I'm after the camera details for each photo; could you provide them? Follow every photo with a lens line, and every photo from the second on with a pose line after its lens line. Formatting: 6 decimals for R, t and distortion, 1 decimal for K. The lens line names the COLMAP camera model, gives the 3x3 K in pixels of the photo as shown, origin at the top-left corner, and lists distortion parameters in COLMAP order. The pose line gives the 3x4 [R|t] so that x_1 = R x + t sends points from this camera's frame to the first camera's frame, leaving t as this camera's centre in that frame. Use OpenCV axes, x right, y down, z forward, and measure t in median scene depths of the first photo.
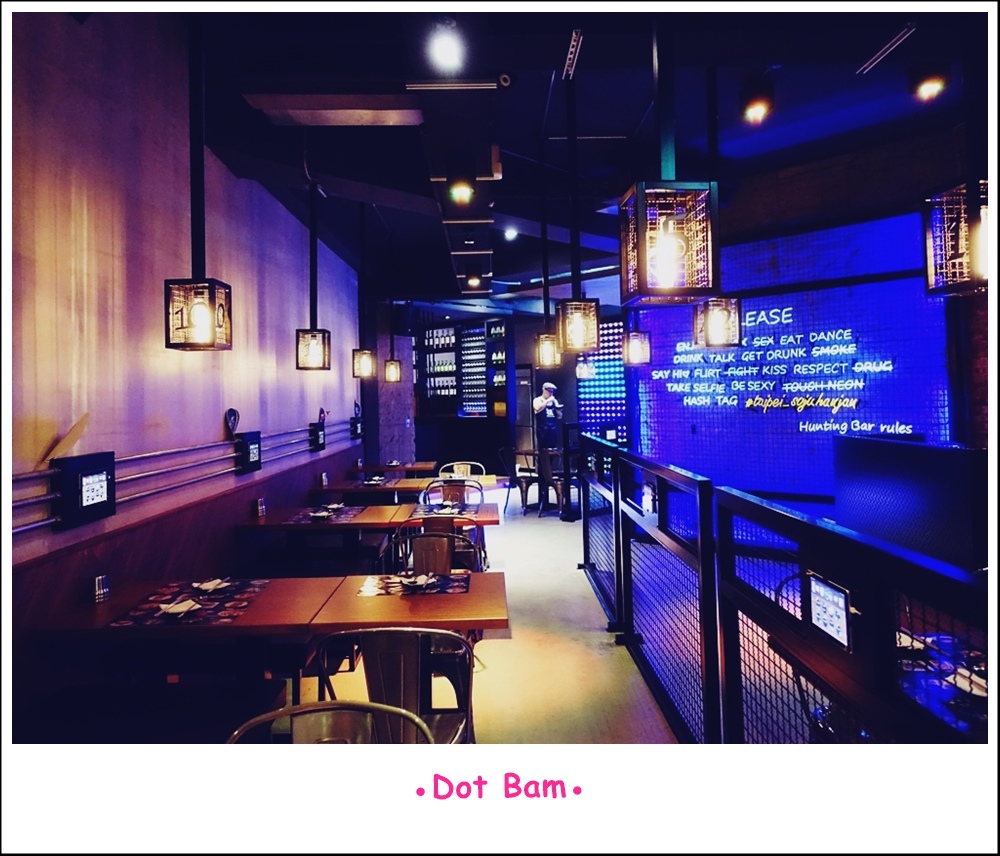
lens RADIAL K [[764.3, 0, 501.8], [0, 764.3, 385.5], [0, 0, 1]] dist [-0.004892, 0.005182]
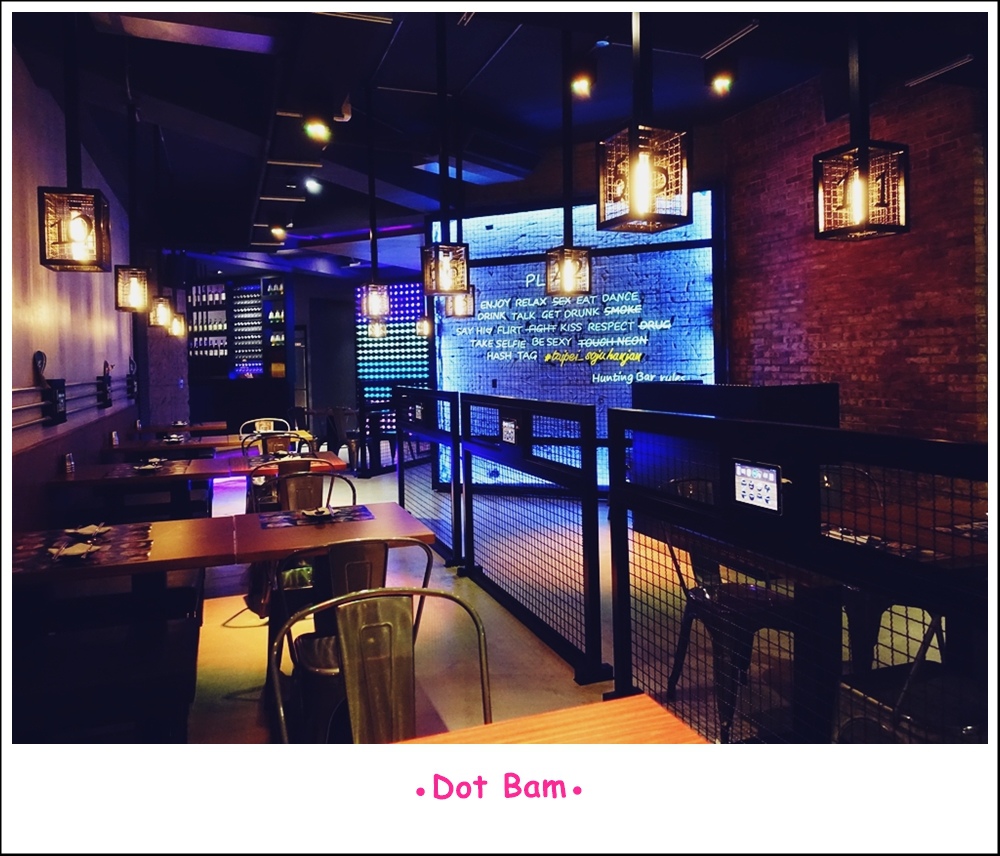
lens RADIAL K [[764.3, 0, 501.8], [0, 764.3, 385.5], [0, 0, 1]] dist [-0.004892, 0.005182]
pose [[0.942719, -0.004590, 0.333558, -0.105788], [-0.007700, 0.999340, 0.035513, 0.025345], [-0.333500, -0.036047, 0.942061, -0.007214]]
